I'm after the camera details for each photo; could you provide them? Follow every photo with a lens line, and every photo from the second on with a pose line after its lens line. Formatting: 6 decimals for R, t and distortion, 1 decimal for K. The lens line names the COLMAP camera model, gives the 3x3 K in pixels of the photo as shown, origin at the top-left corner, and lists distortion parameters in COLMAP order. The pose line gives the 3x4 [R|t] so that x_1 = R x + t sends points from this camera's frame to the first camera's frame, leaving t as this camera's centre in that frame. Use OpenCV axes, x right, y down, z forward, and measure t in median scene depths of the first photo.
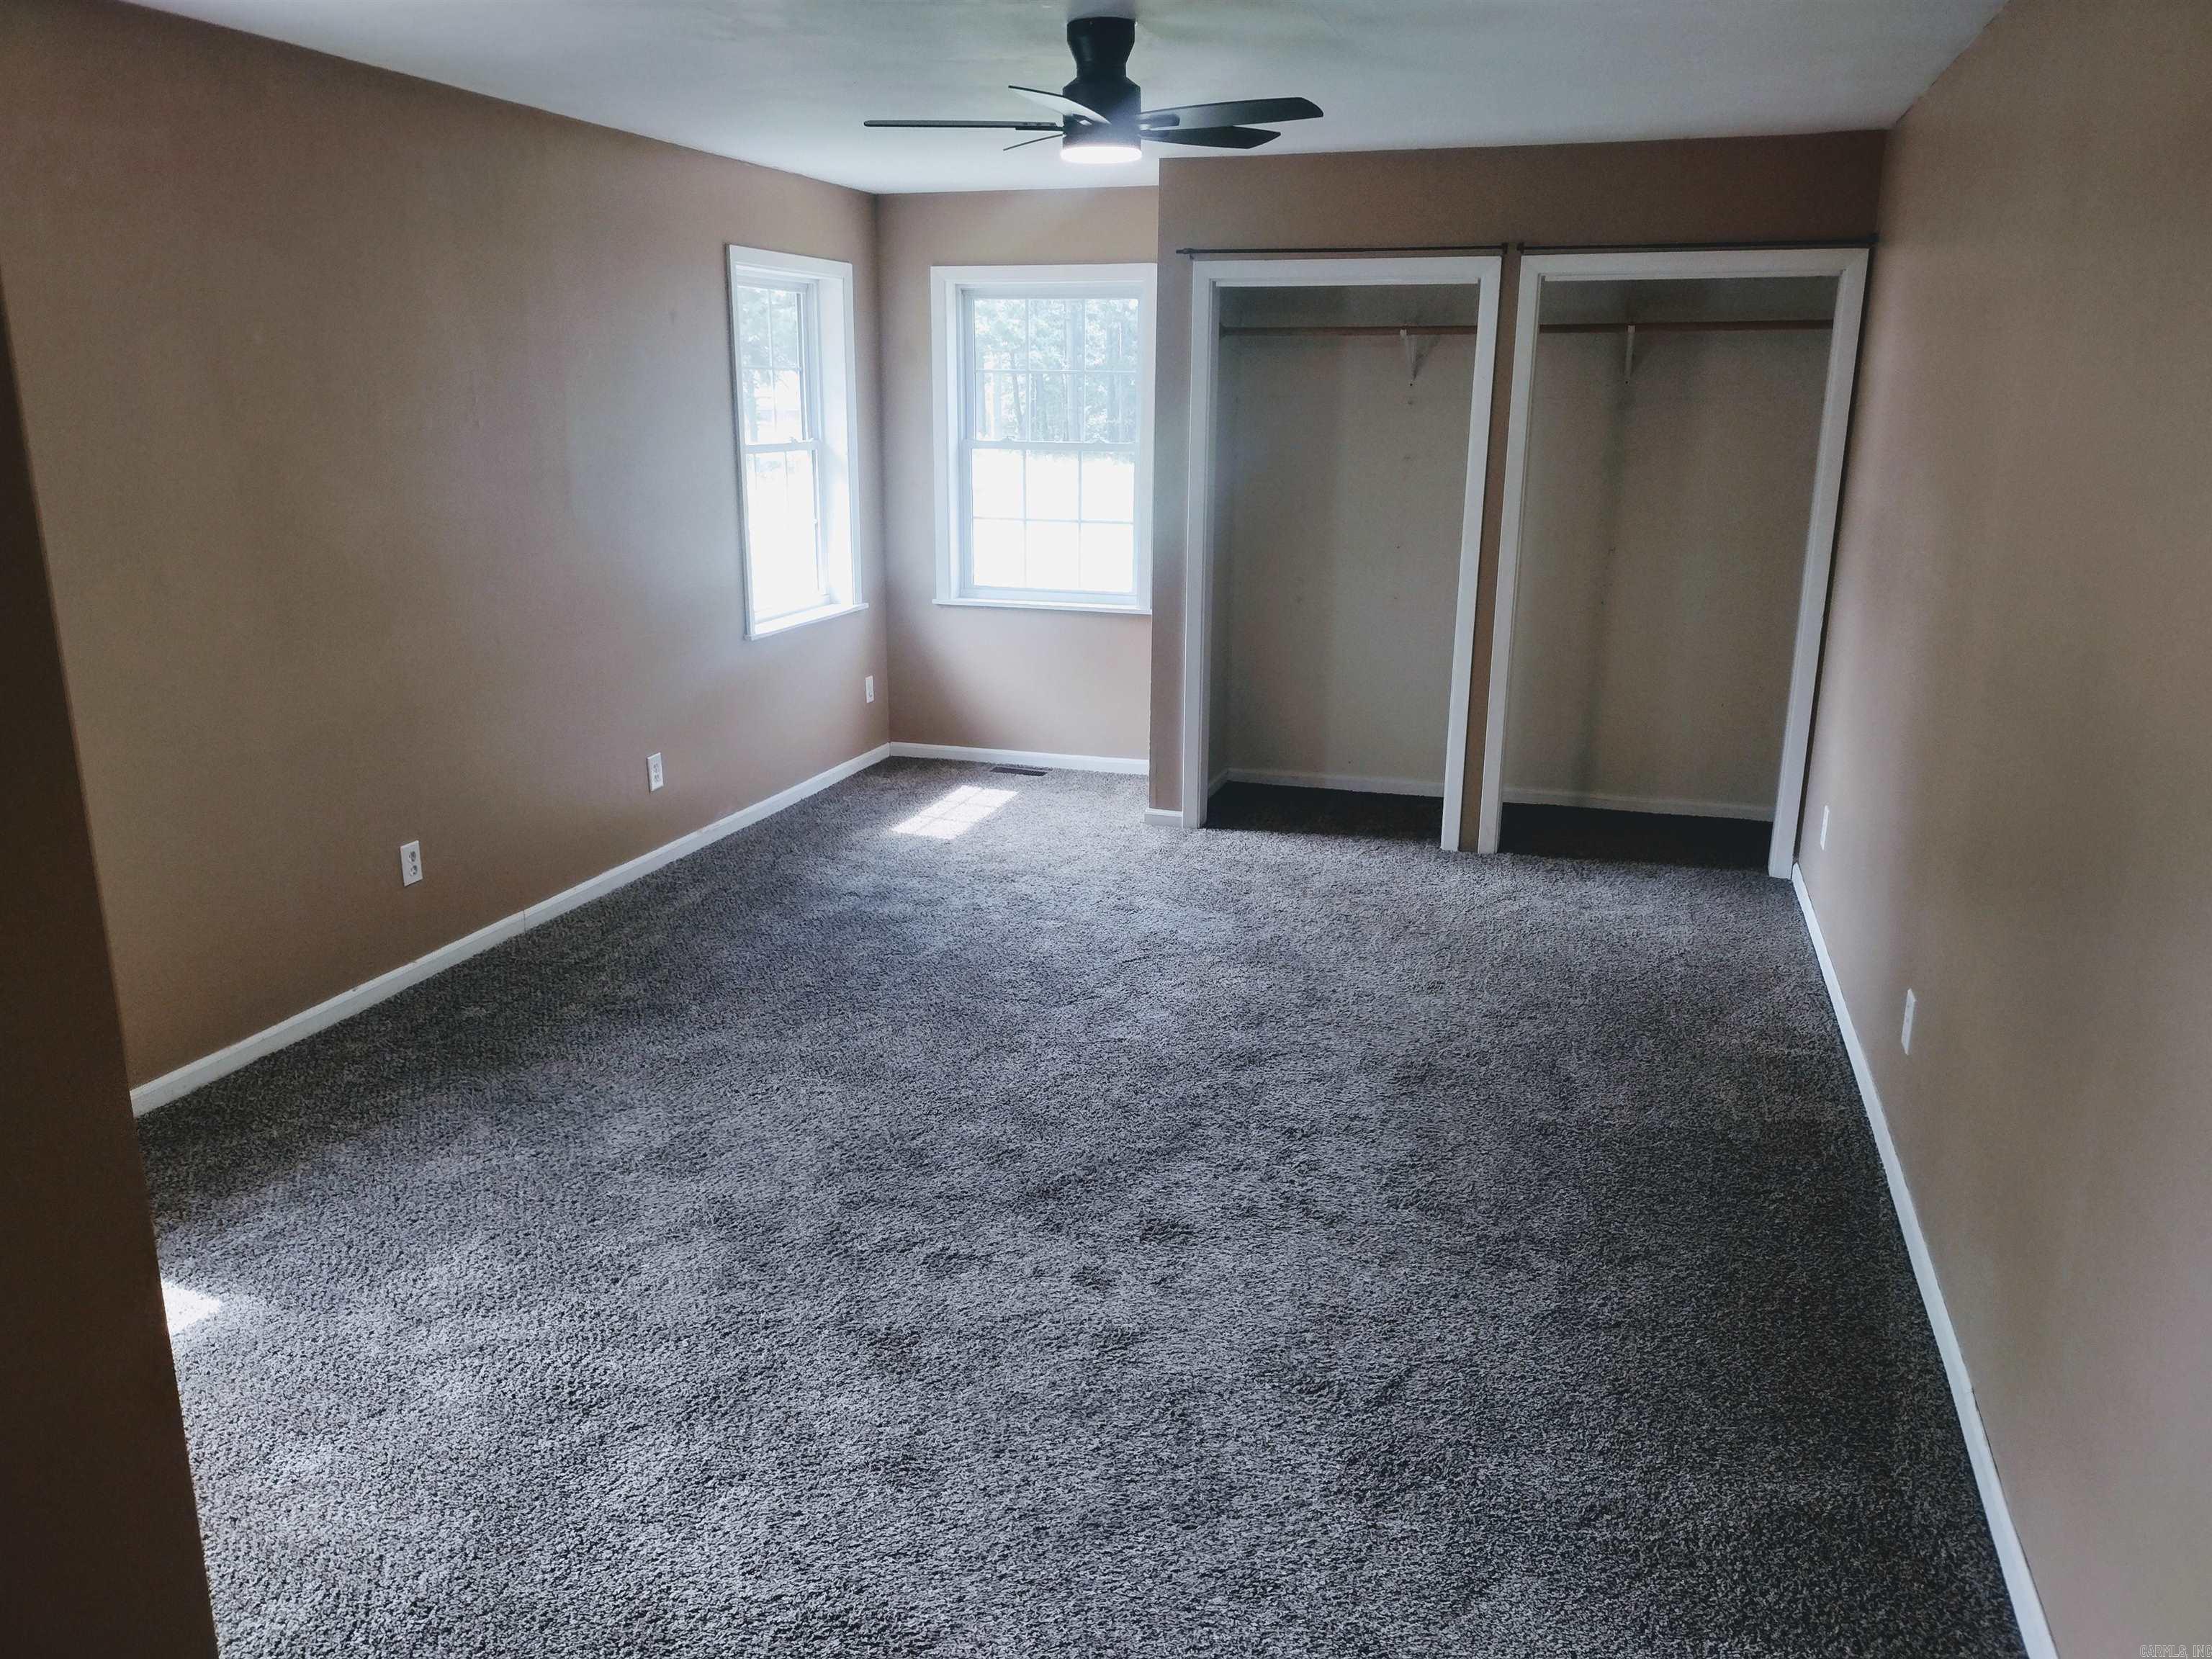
lens RADIAL K [[1646.7, 0, 1092.9], [0, 1646.7, 820.0], [0, 0, 1]] dist [0.093818, -0.173654]
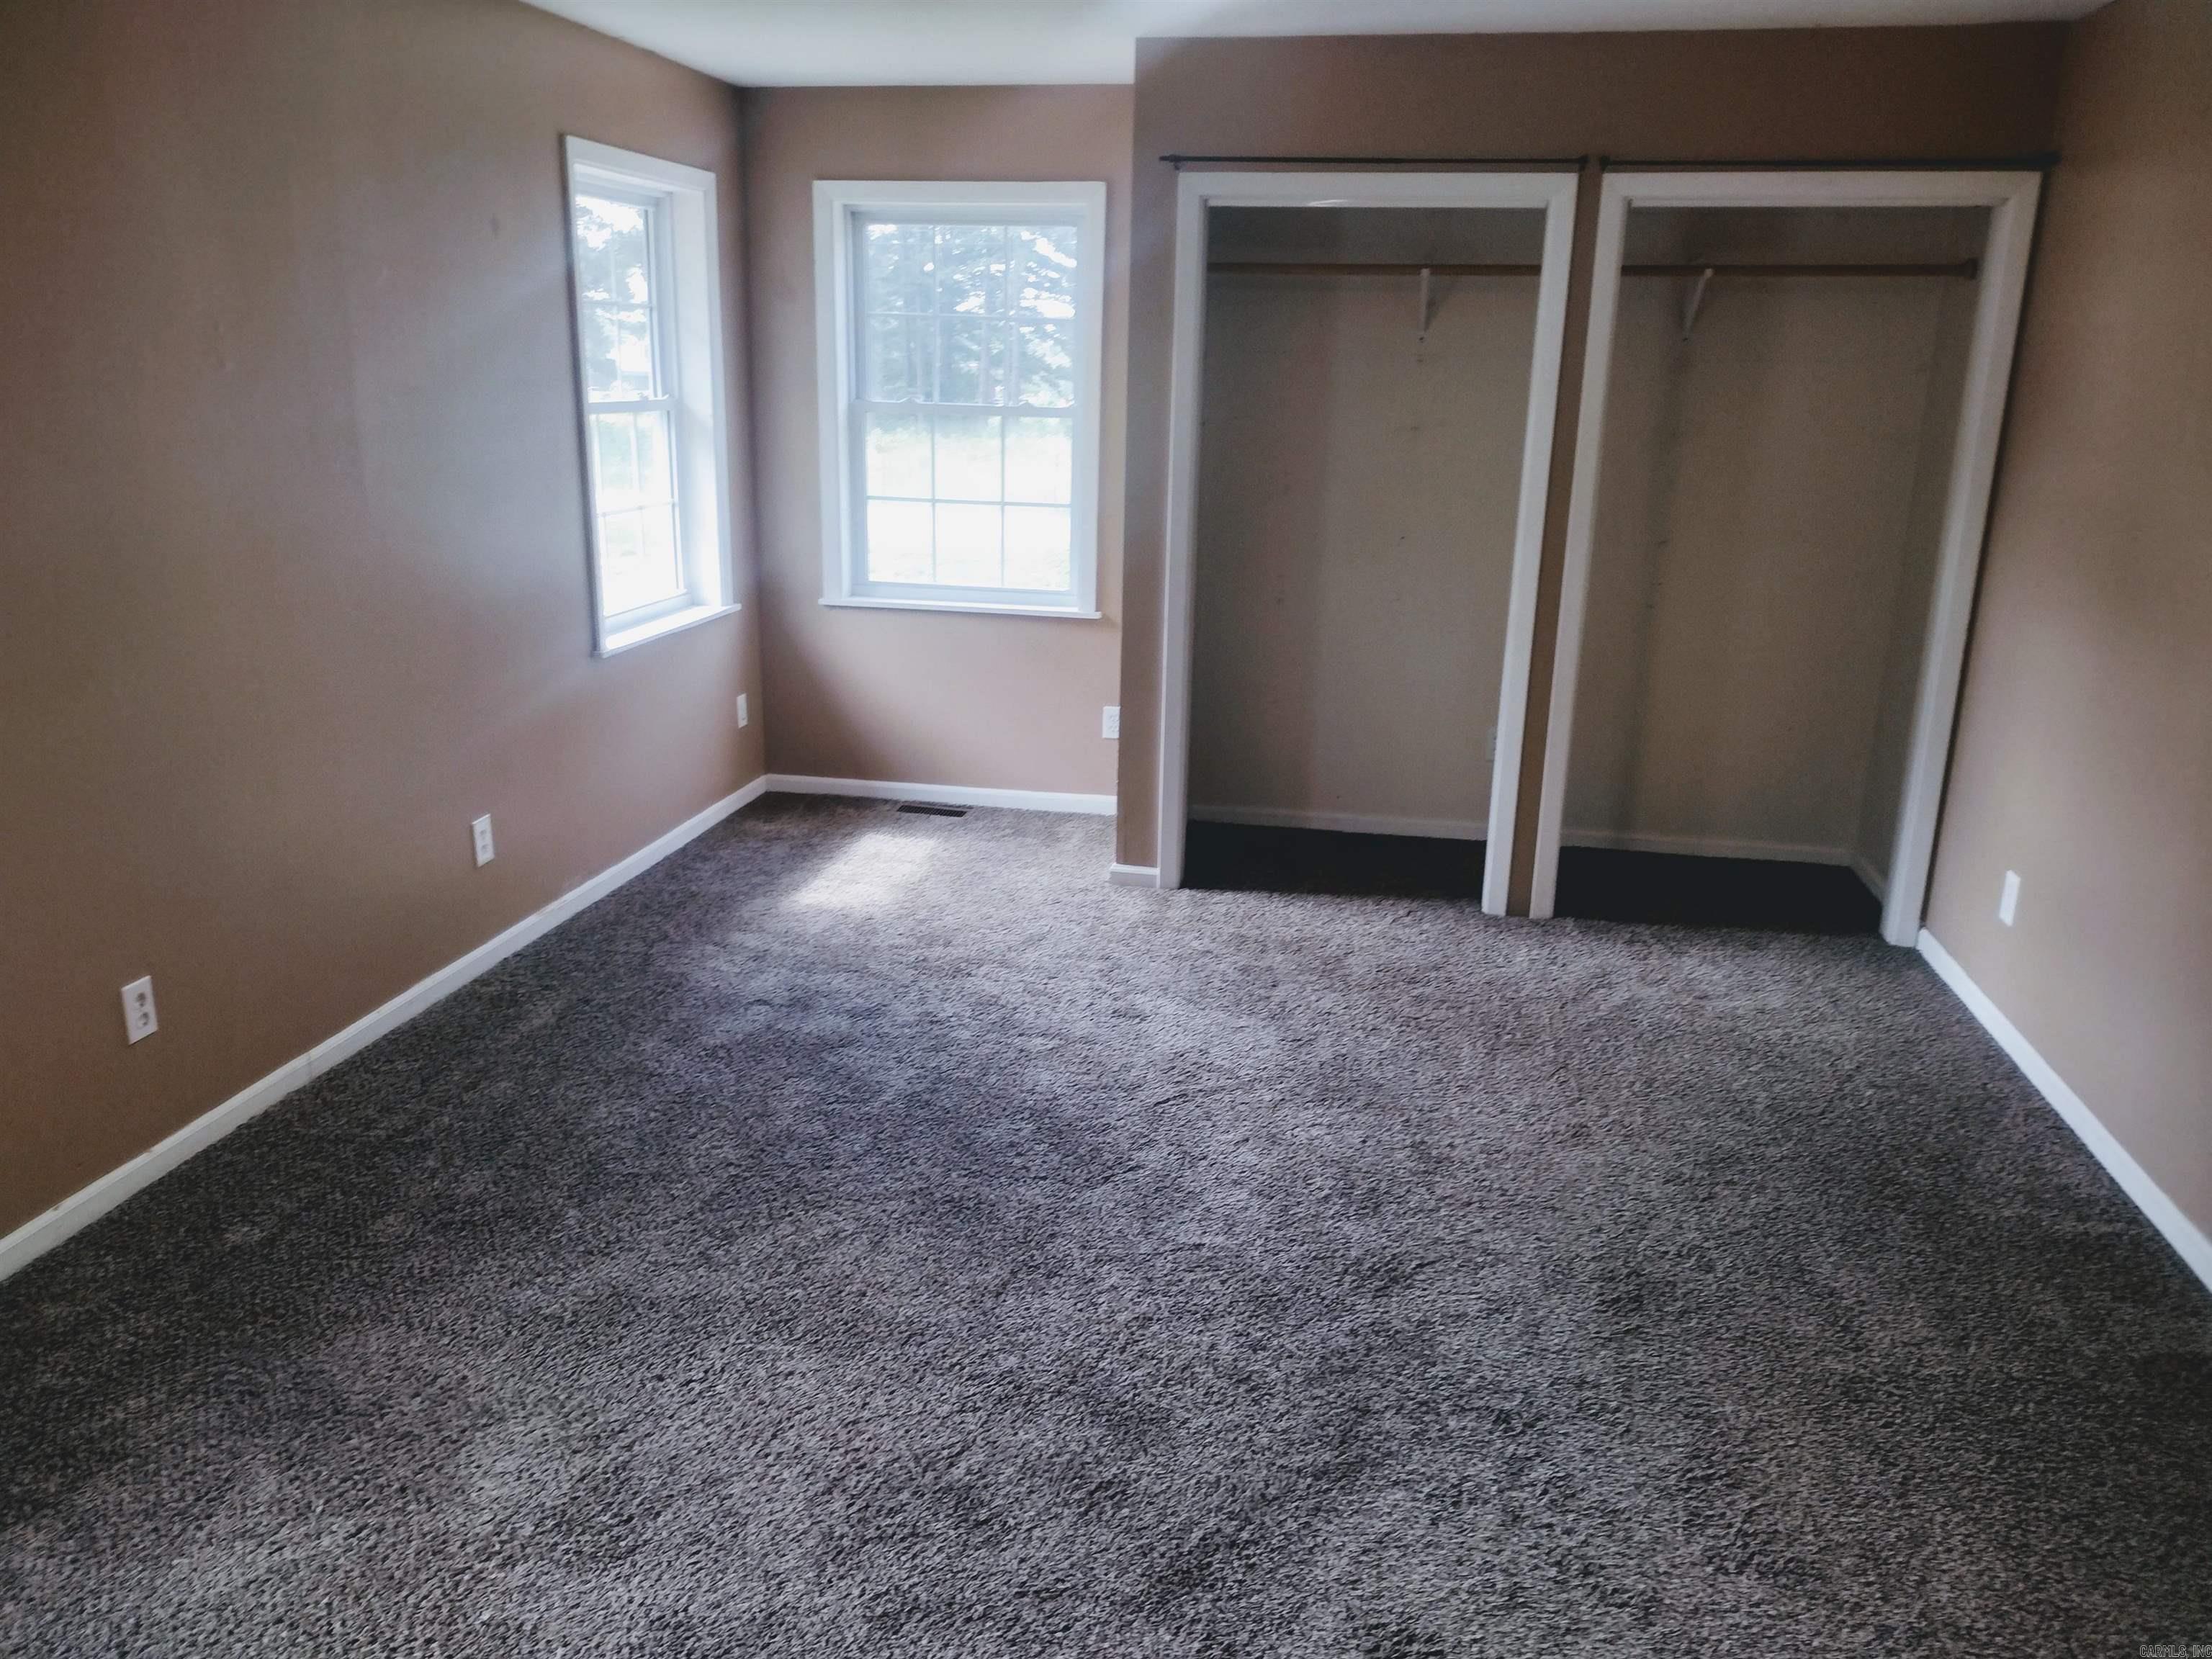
lens RADIAL K [[1696.5, 0, 1103.6], [0, 1696.5, 843.0], [0, 0, 1]] dist [0.095239, -0.185643]
pose [[0.993062, -0.019002, 0.116048, -0.079601], [0.016206, 0.999556, 0.024989, -0.044935], [-0.116471, -0.022935, 0.992929, 0.210568]]
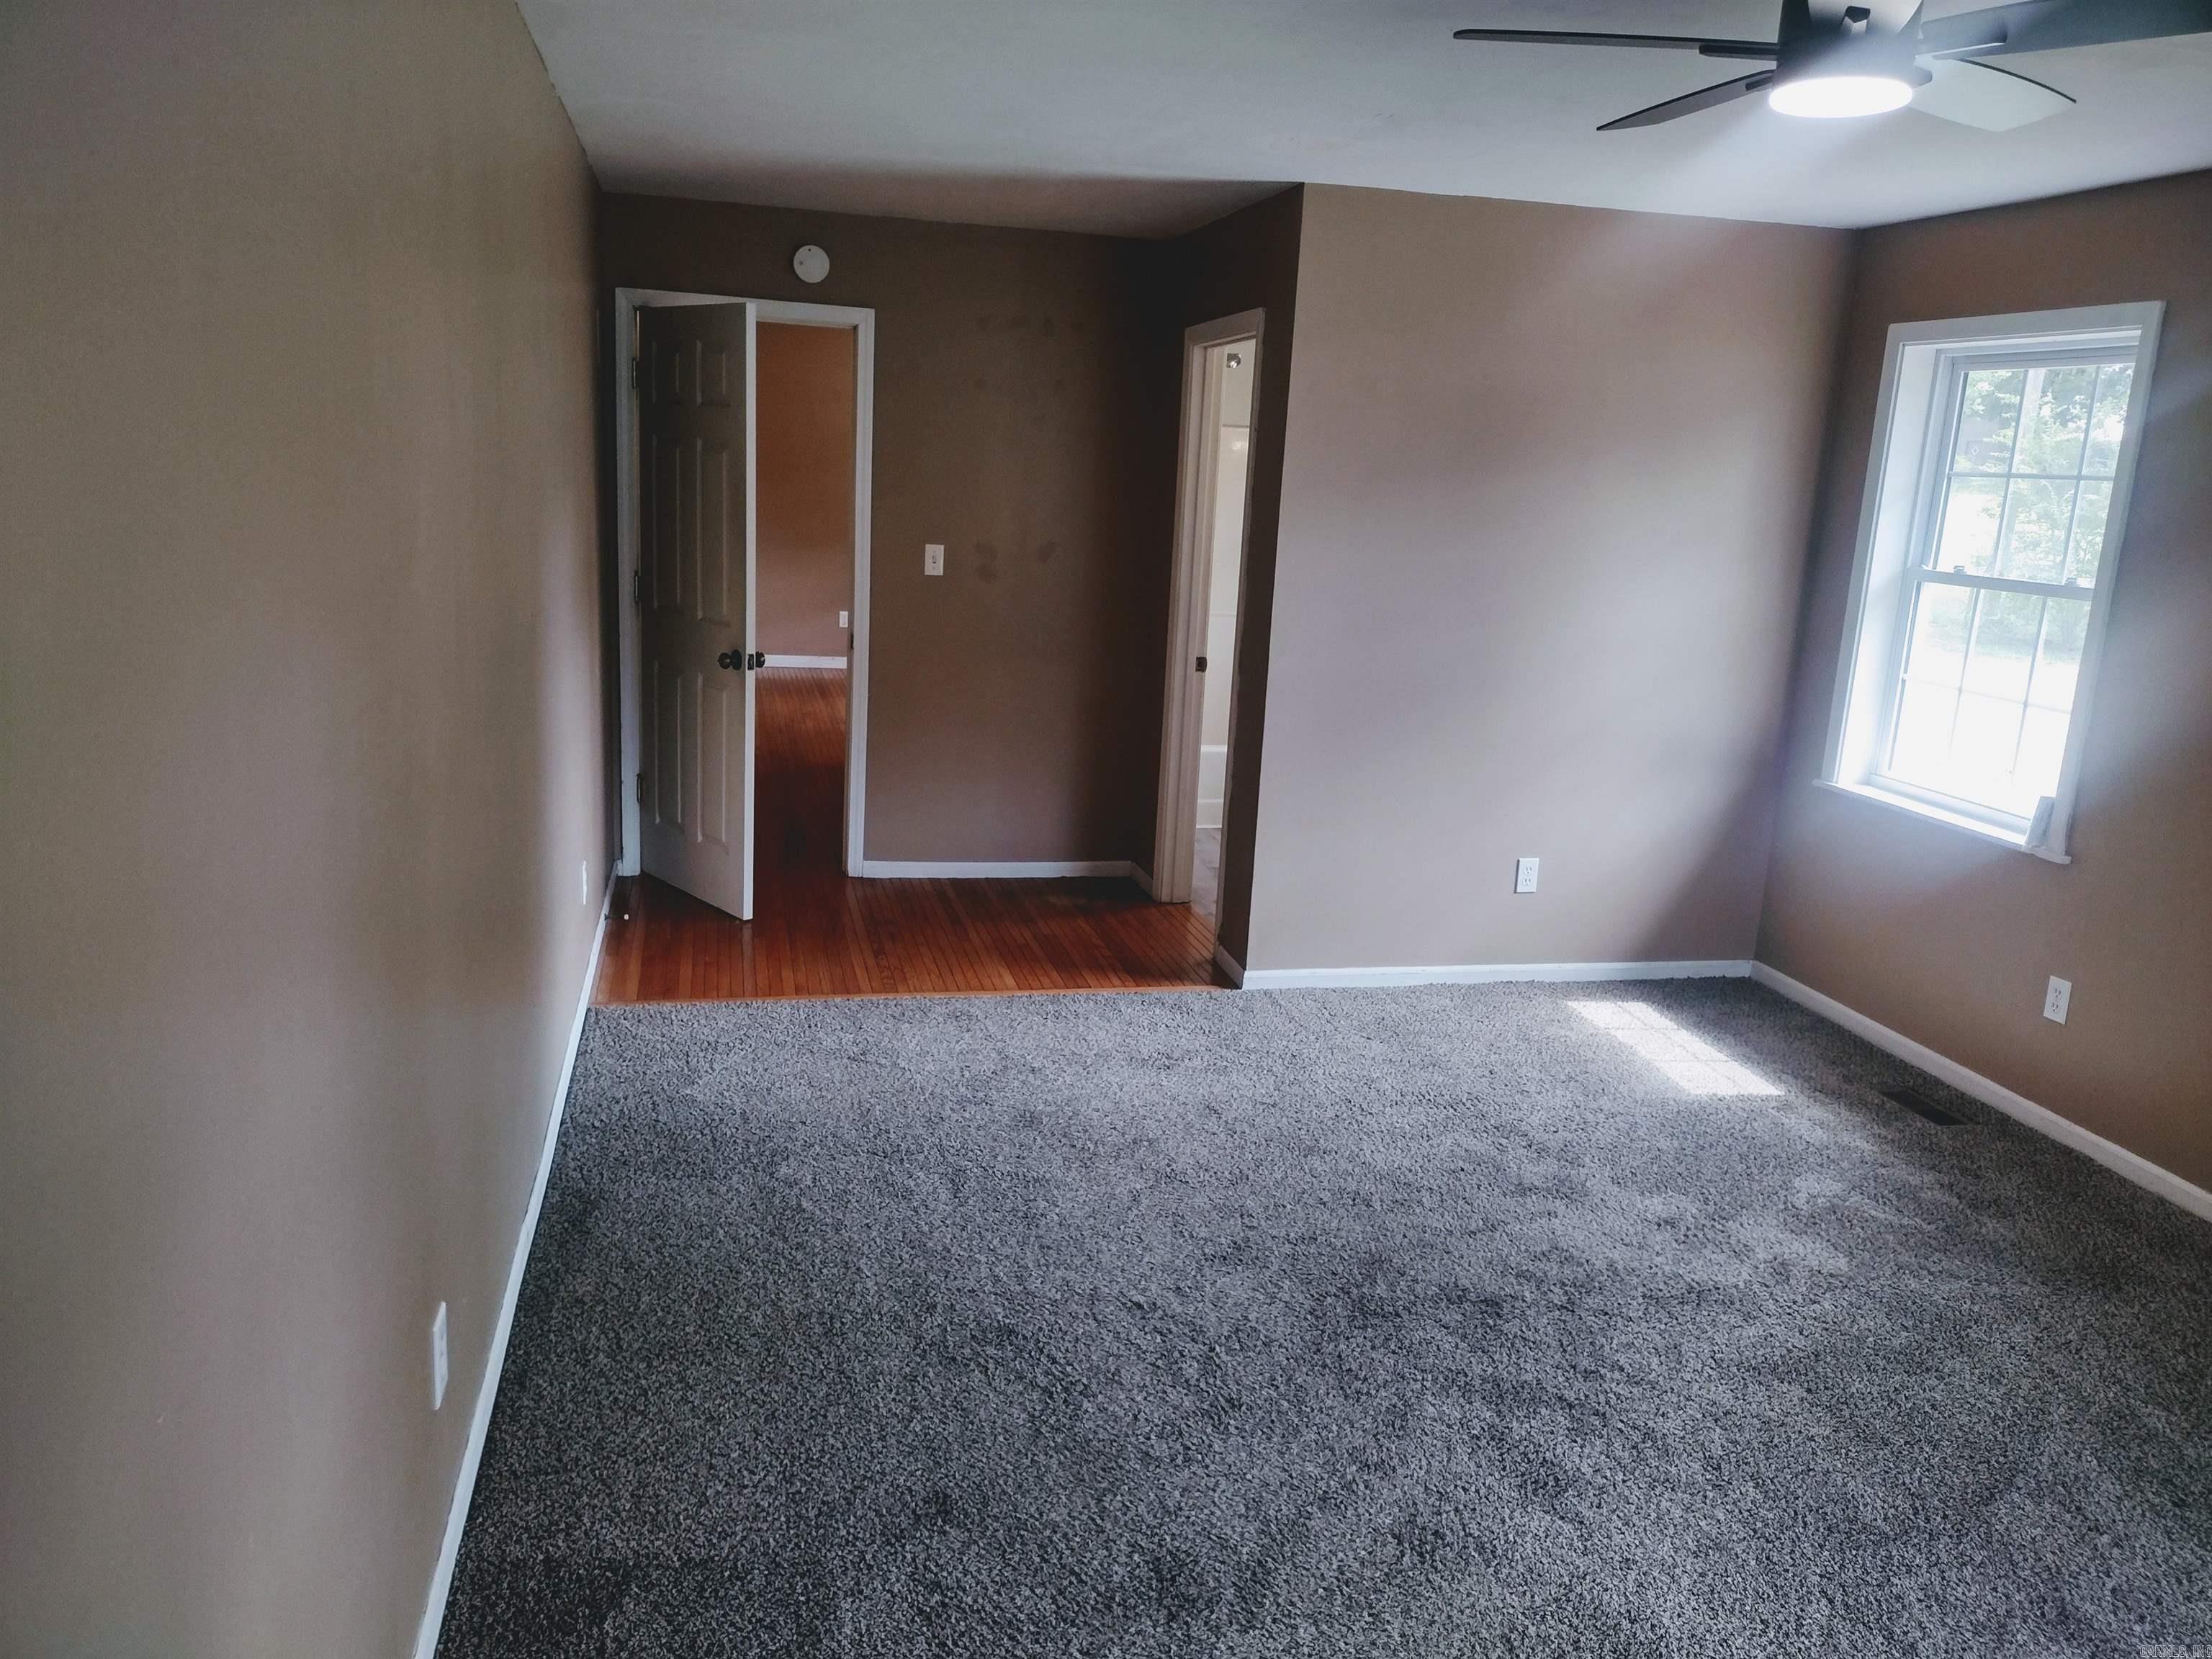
lens RADIAL K [[1646.7, 0, 1092.9], [0, 1646.7, 820.0], [0, 0, 1]] dist [0.093818, -0.173654]
pose [[-0.857788, 0.069842, -0.509237, 0.457675], [-0.185596, 0.881802, 0.433566, -0.315748], [0.479327, 0.466420, -0.743436, 1.165025]]
